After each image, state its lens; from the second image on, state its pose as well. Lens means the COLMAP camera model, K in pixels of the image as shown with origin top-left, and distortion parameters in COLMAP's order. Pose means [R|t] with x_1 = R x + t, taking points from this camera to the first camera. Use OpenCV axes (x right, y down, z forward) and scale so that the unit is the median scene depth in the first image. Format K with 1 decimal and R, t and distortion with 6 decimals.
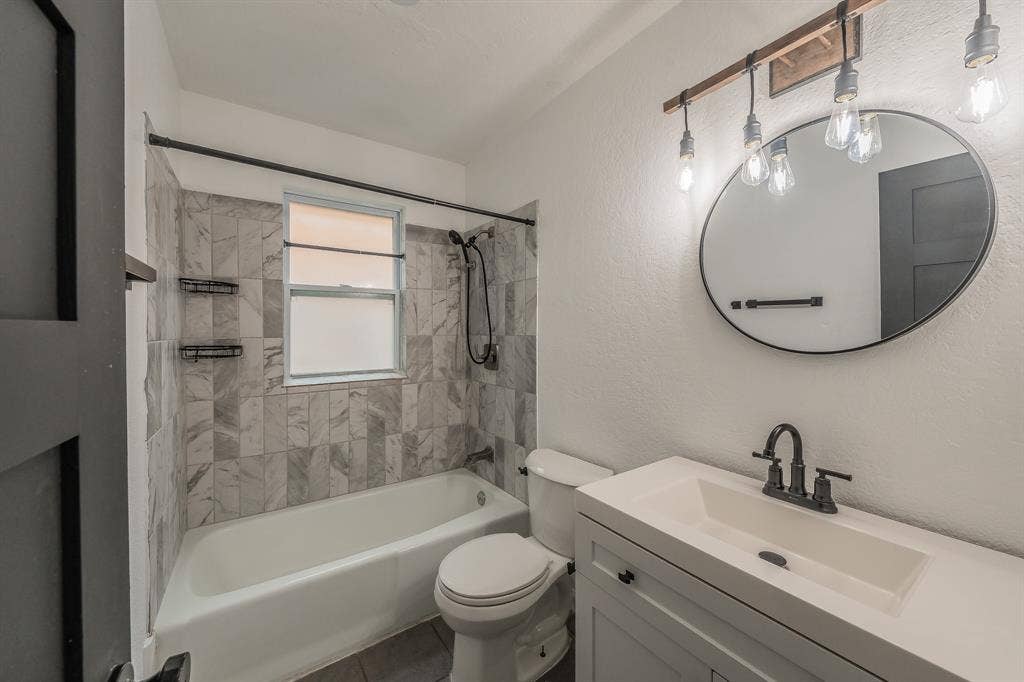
lens RADIAL K [[385.4, 0, 513.7], [0, 385.4, 337.4], [0, 0, 1]] dist [0.000409, 0.000069]
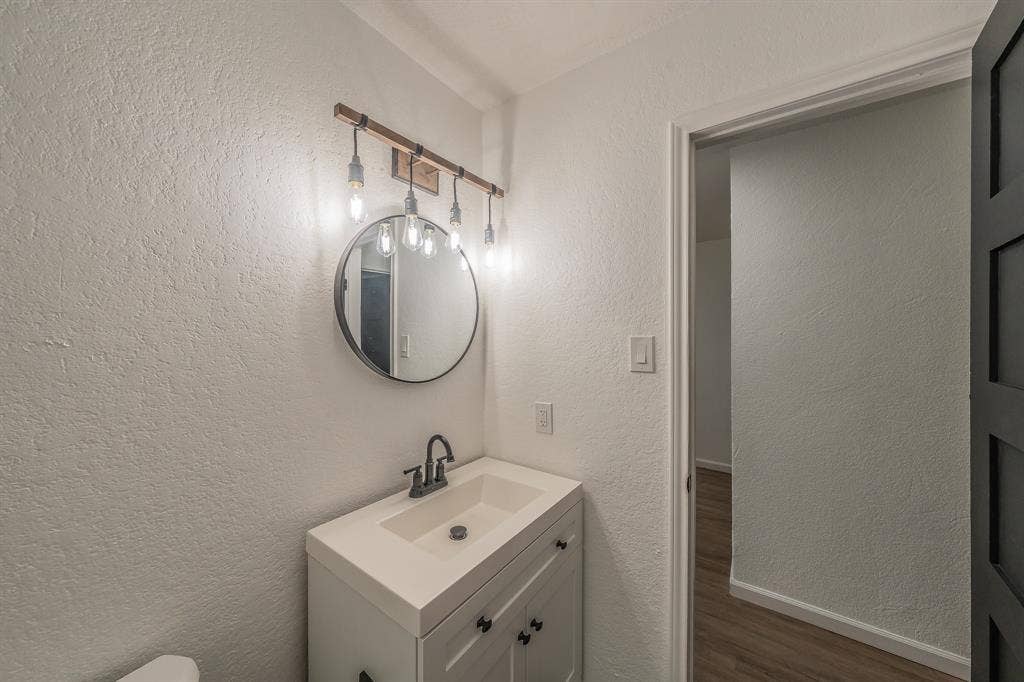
lens RADIAL K [[385.4, 0, 513.7], [0, 385.4, 337.4], [0, 0, 1]] dist [0.000409, 0.000069]
pose [[-0.370521, 0.006506, 0.928801, -0.638265], [0.026606, 0.999639, 0.003611, -0.111973], [-0.928443, 0.026050, -0.370560, 1.179452]]
